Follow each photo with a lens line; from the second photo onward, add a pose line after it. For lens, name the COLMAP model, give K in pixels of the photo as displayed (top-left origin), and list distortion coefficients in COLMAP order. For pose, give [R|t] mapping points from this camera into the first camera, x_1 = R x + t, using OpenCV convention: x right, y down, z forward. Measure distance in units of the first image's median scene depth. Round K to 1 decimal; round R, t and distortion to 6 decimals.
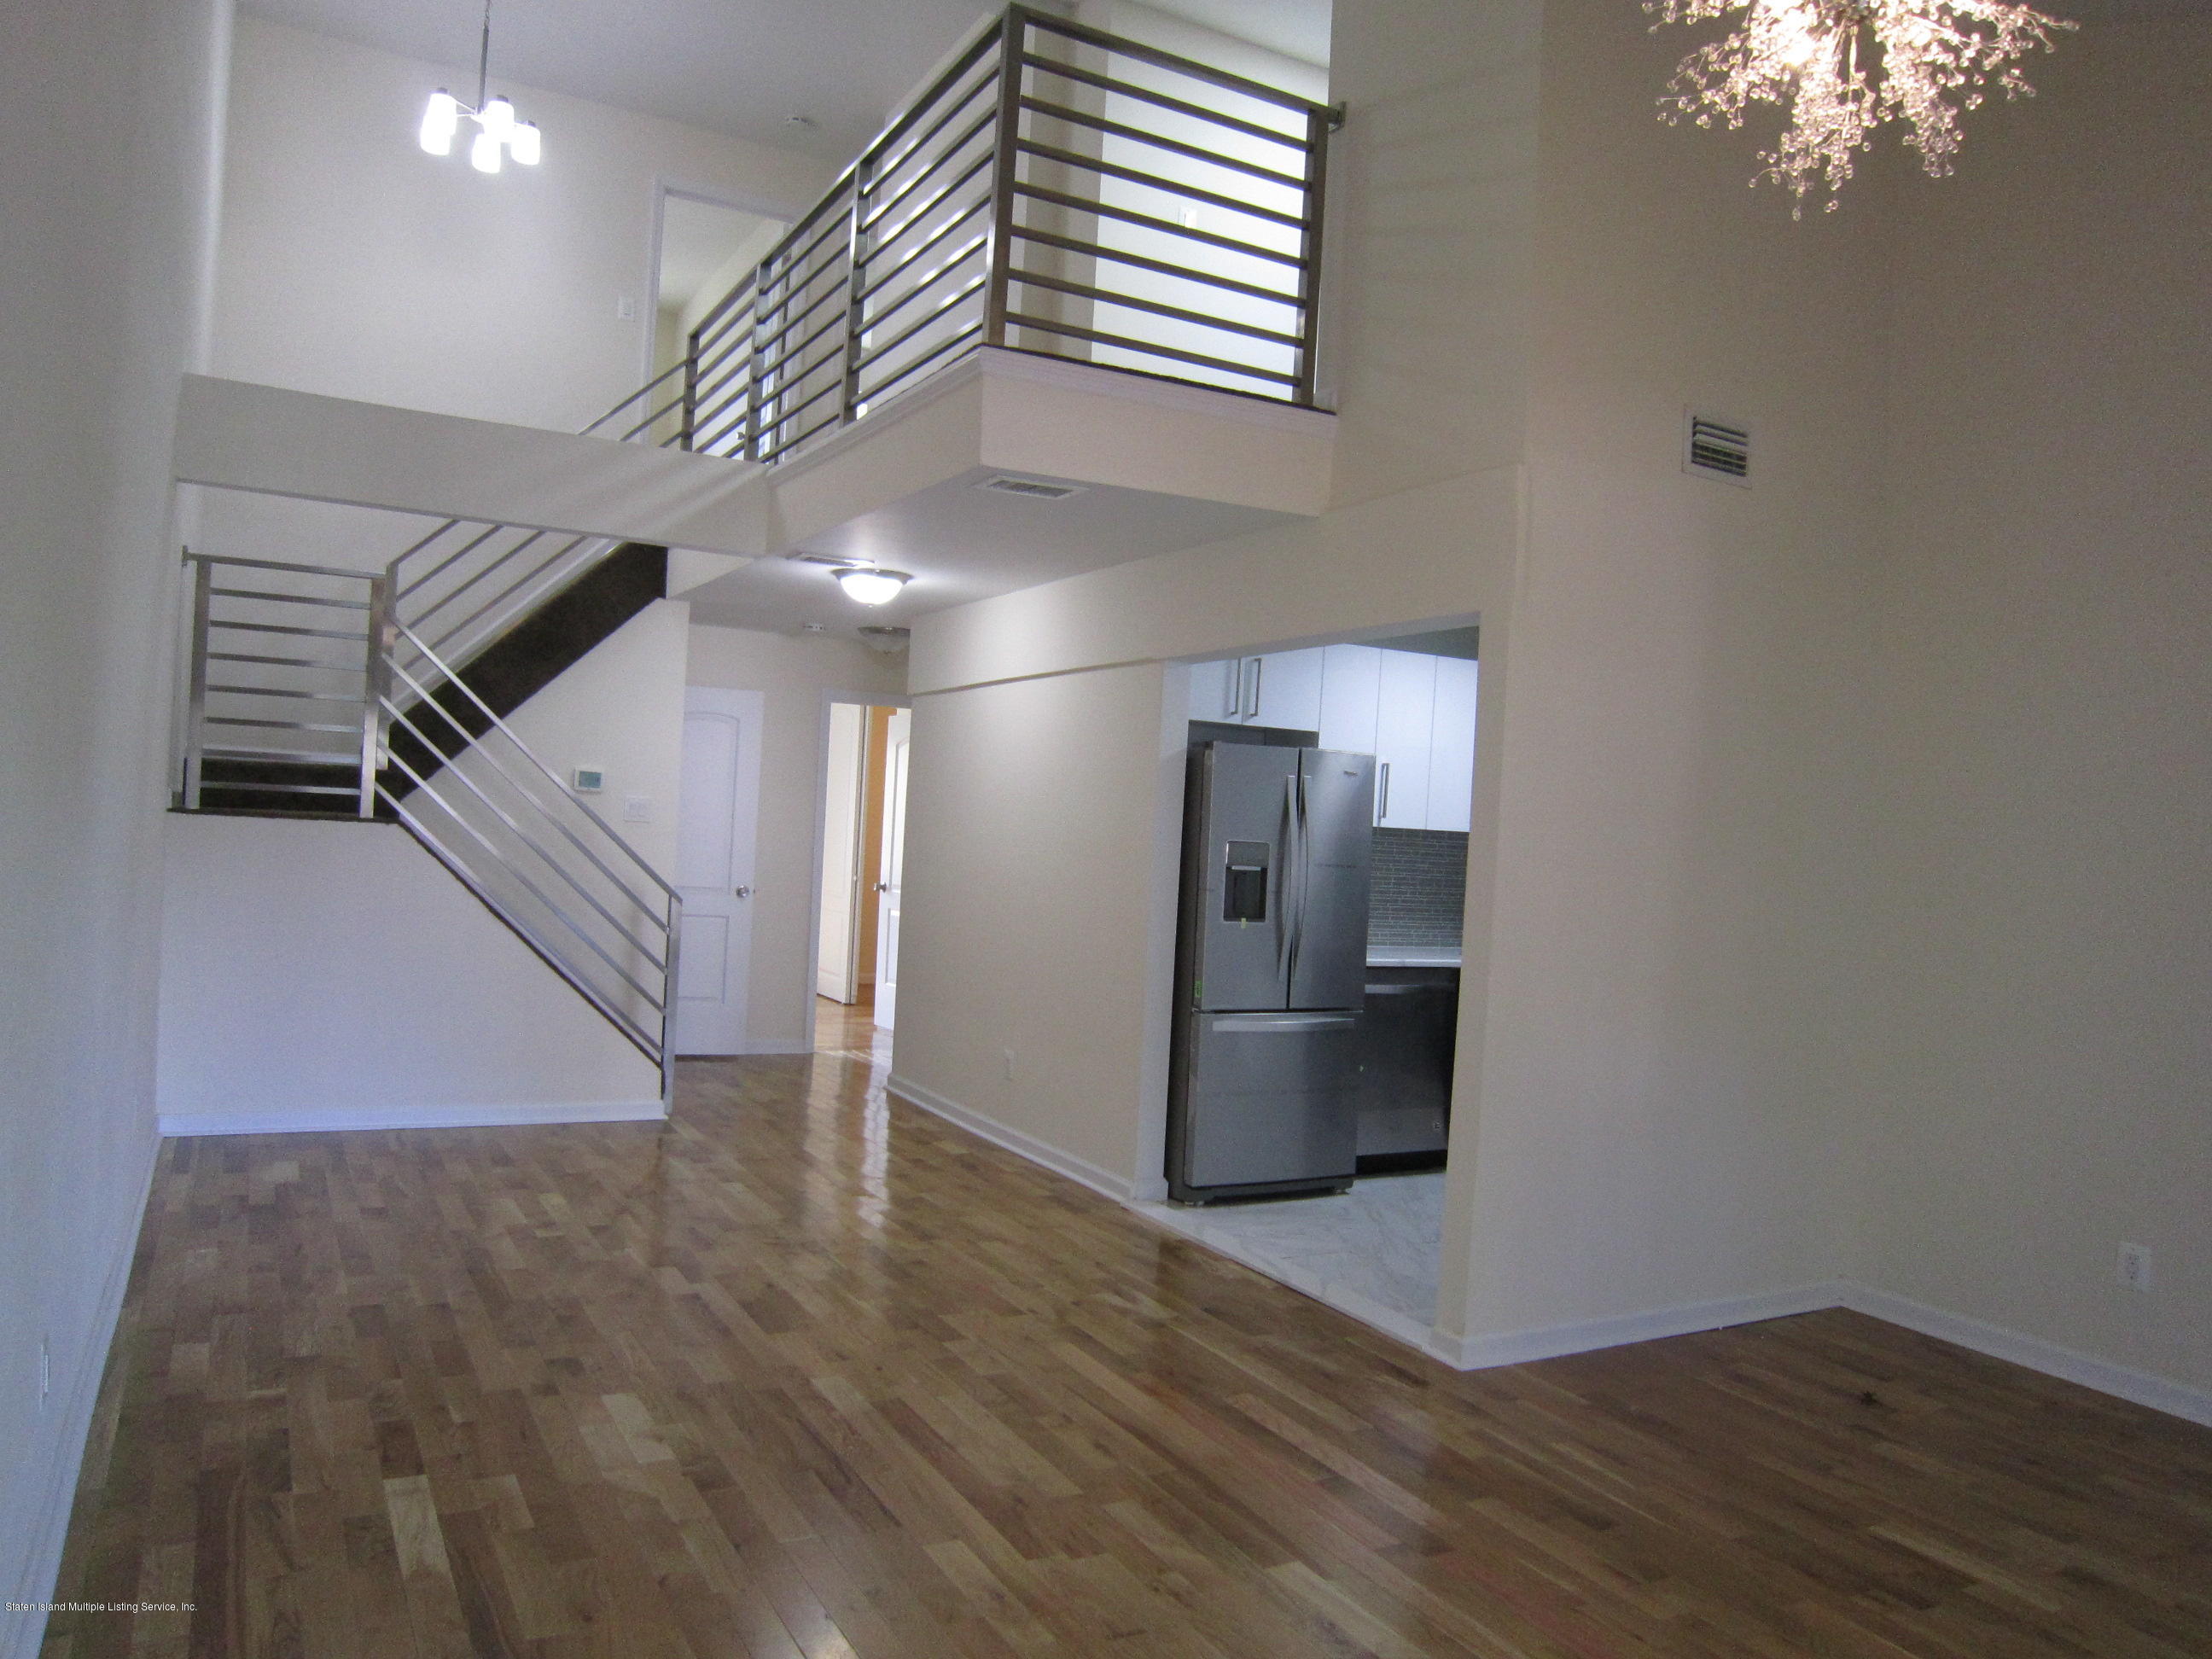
lens RADIAL K [[1570.0, 0, 1106.0], [0, 1570.0, 829.5], [0, 0, 1]] dist [-0.060076, 0.018835]
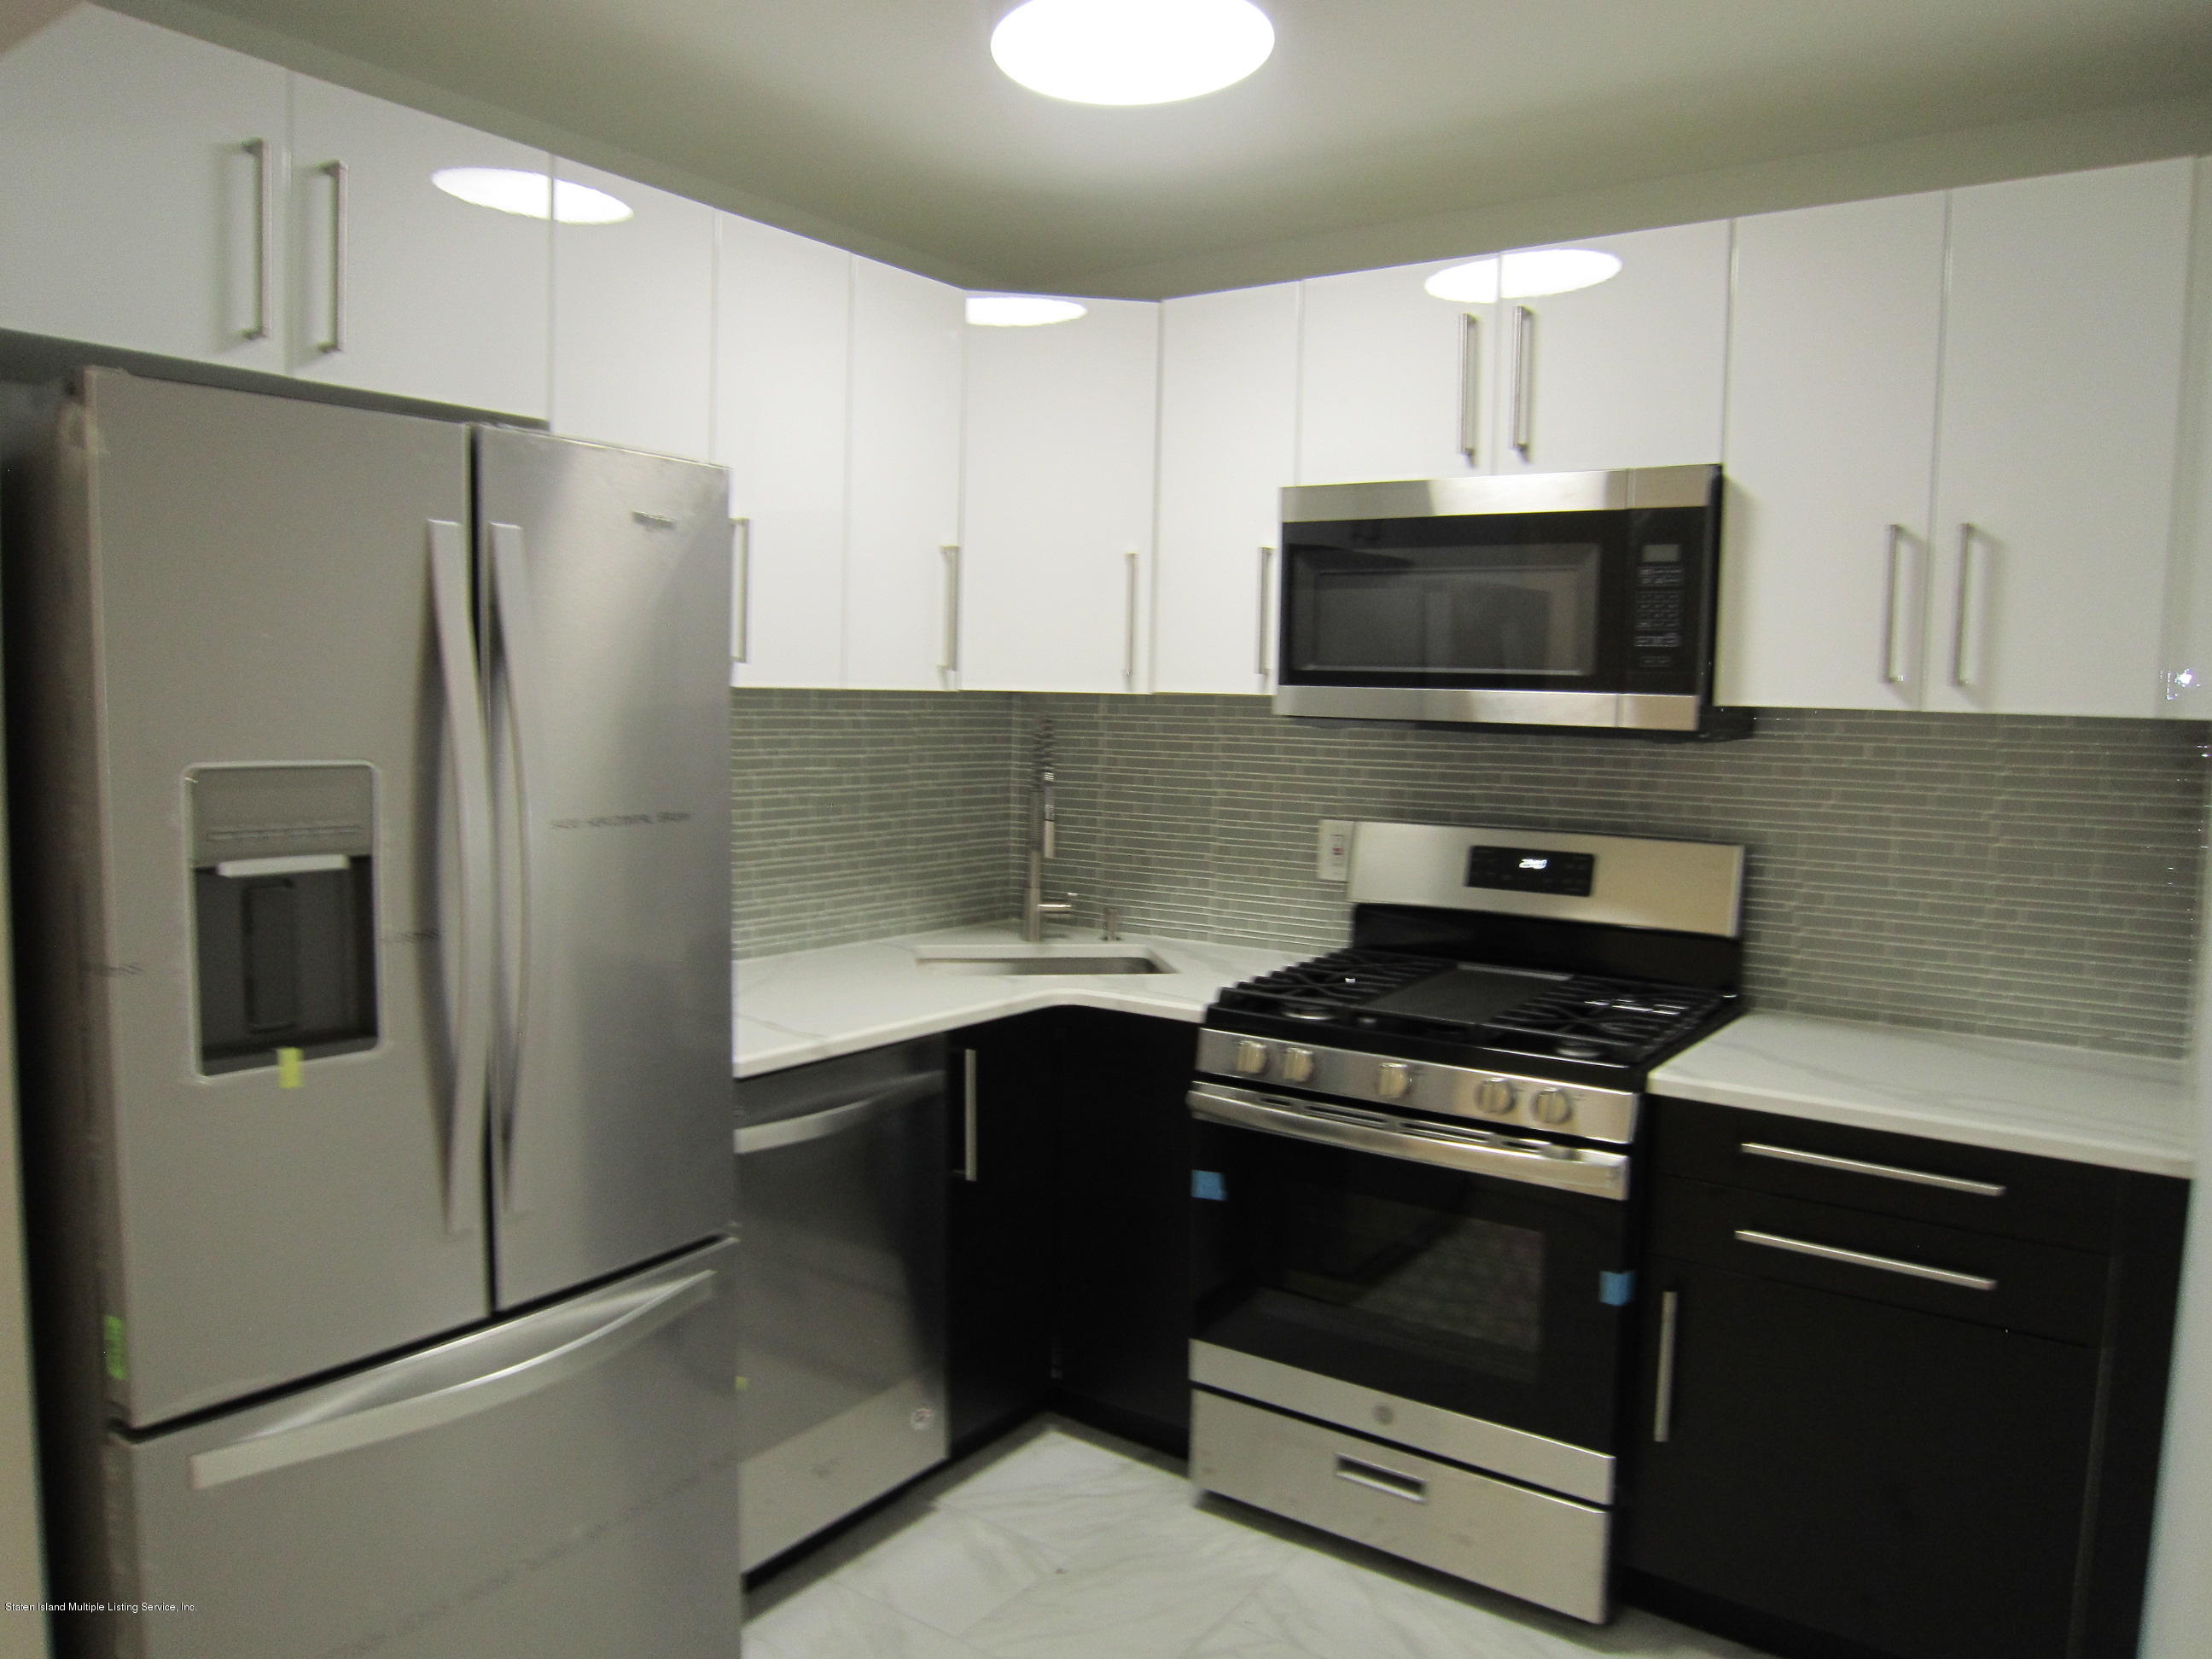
lens RADIAL K [[1570.0, 0, 1106.0], [0, 1570.0, 829.5], [0, 0, 1]] dist [-0.060076, 0.018835]
pose [[0.898063, -0.077736, 0.432944, 0.119957], [0.034750, 0.993722, 0.106341, -0.005681], [-0.438493, -0.080456, 0.895126, 0.828909]]
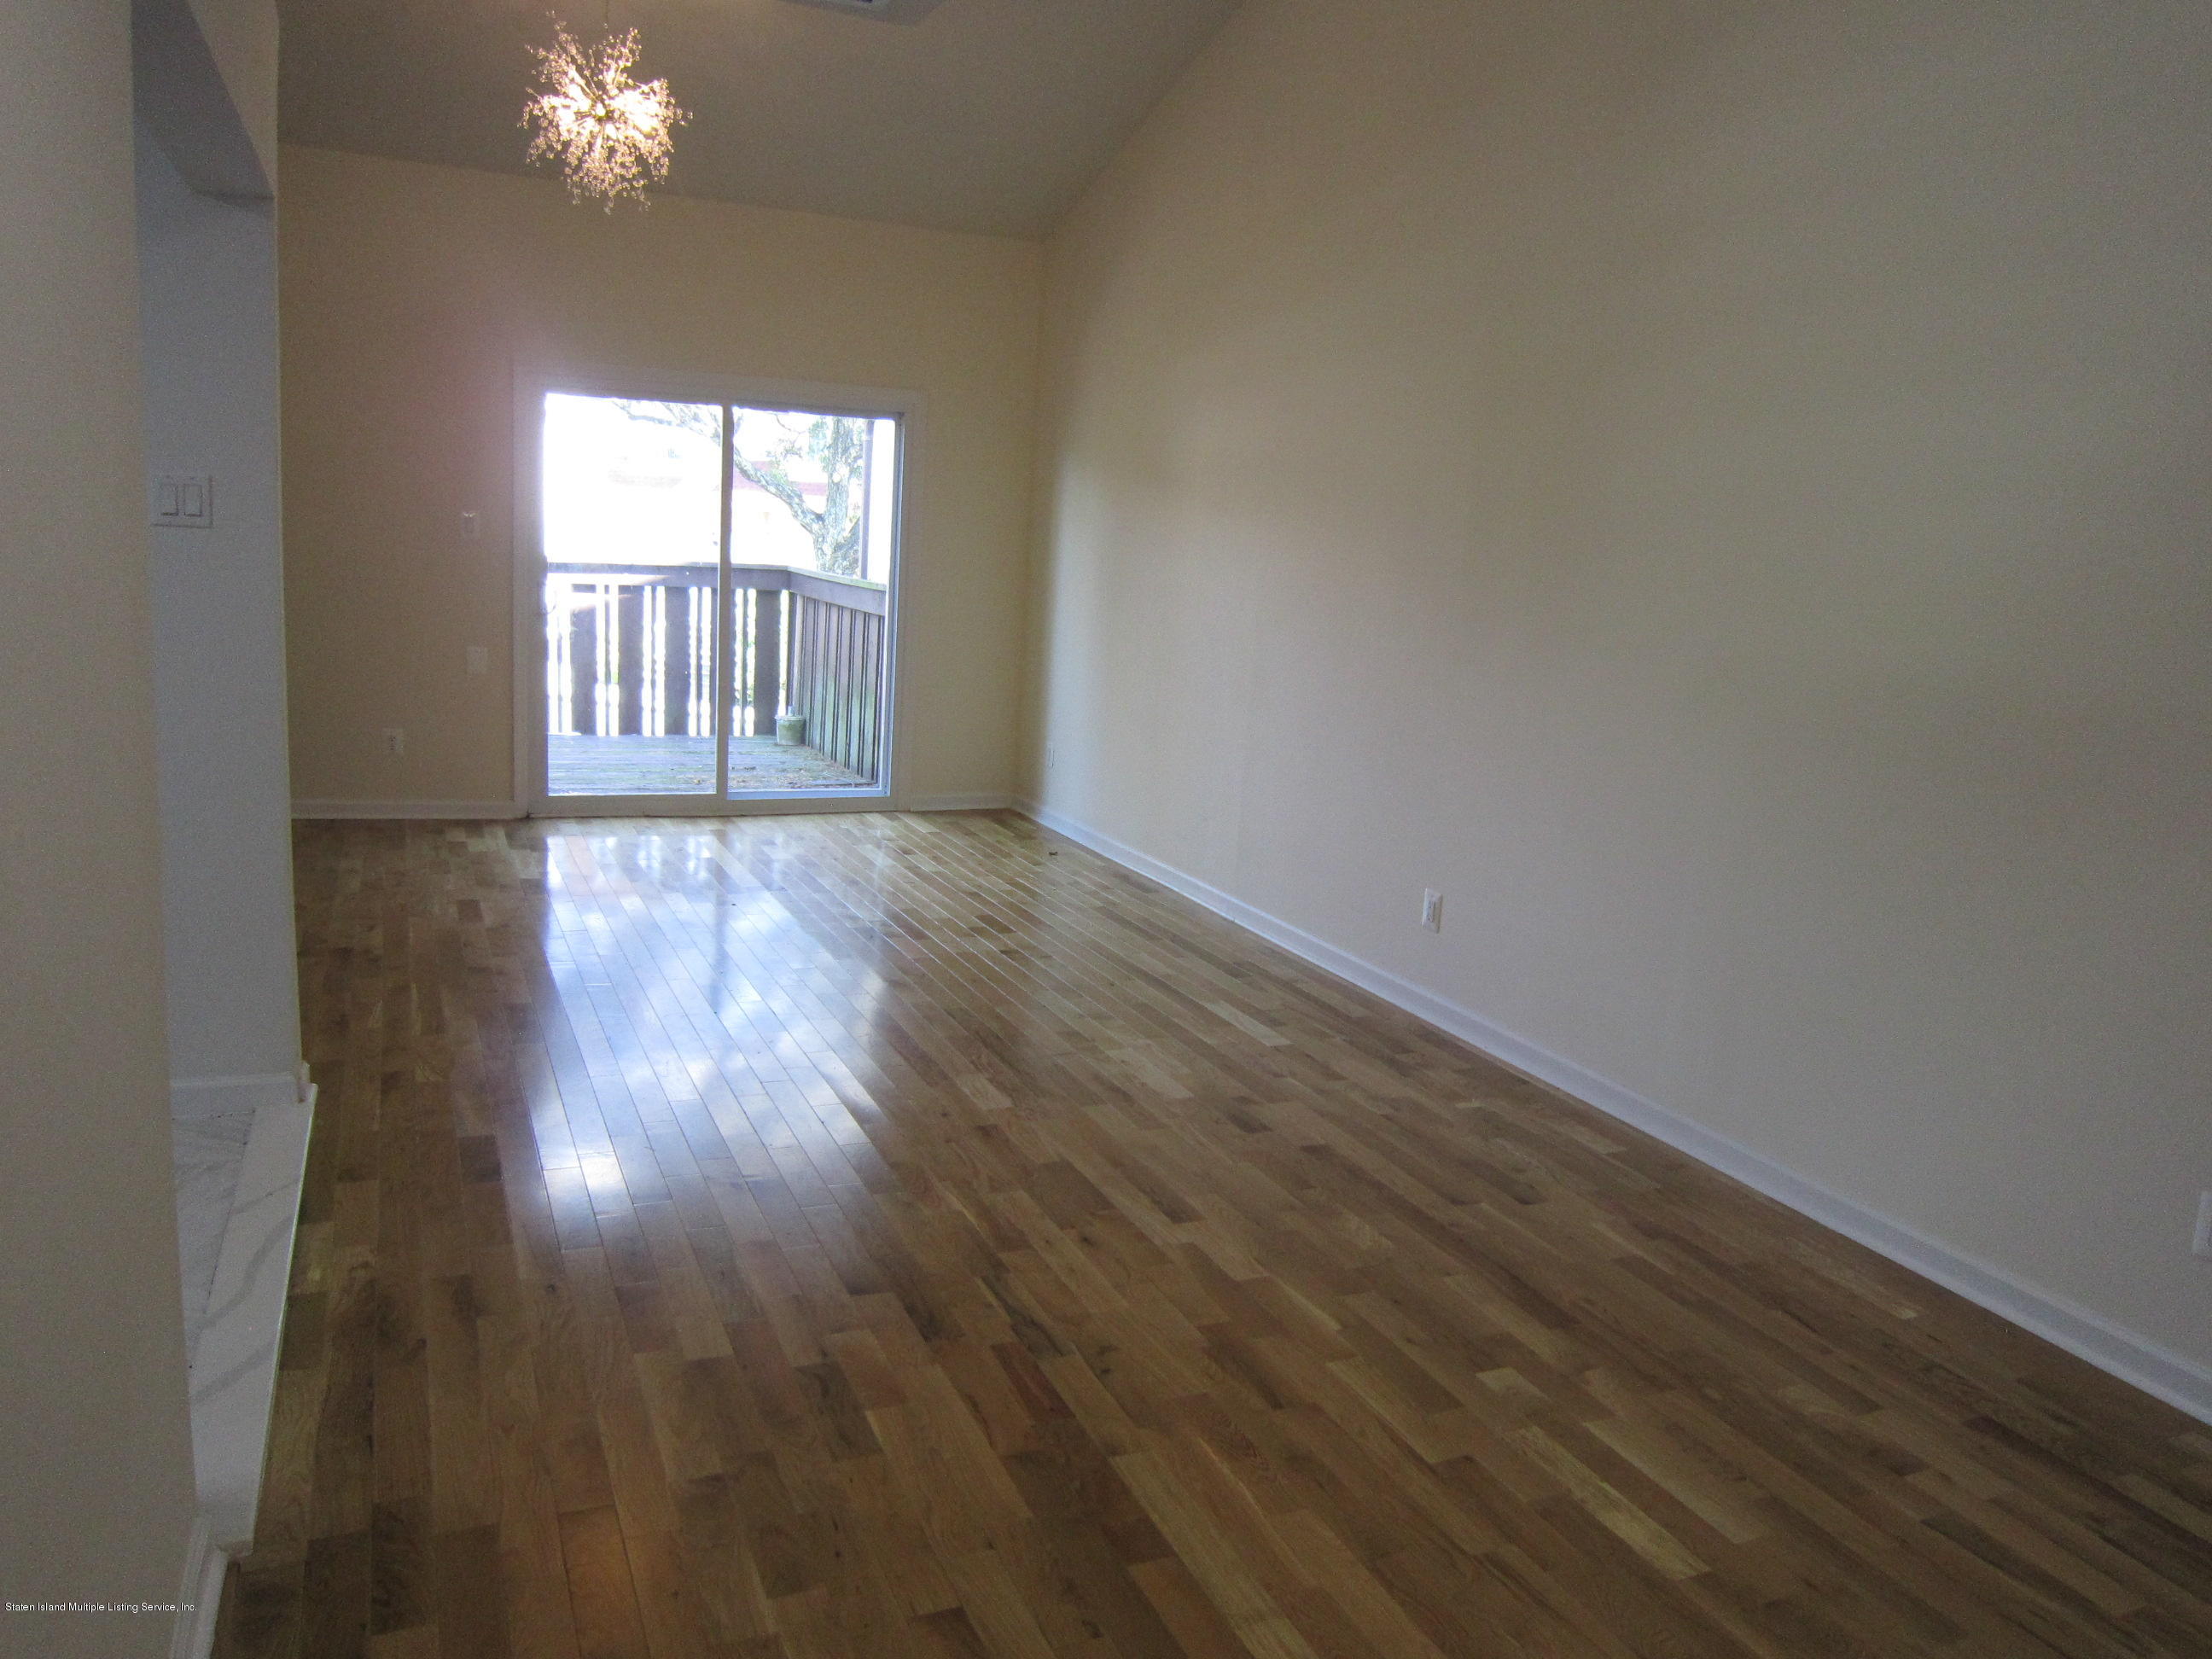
lens RADIAL K [[1581.4, 0, 1106.0], [0, 1581.4, 829.5], [0, 0, 1]] dist [-0.010230, -0.000946]
pose [[-0.989925, -0.126766, 0.063078, -0.227644], [-0.113088, 0.975922, 0.186516, -0.023796], [-0.085203, 0.177503, -0.980425, 1.542309]]
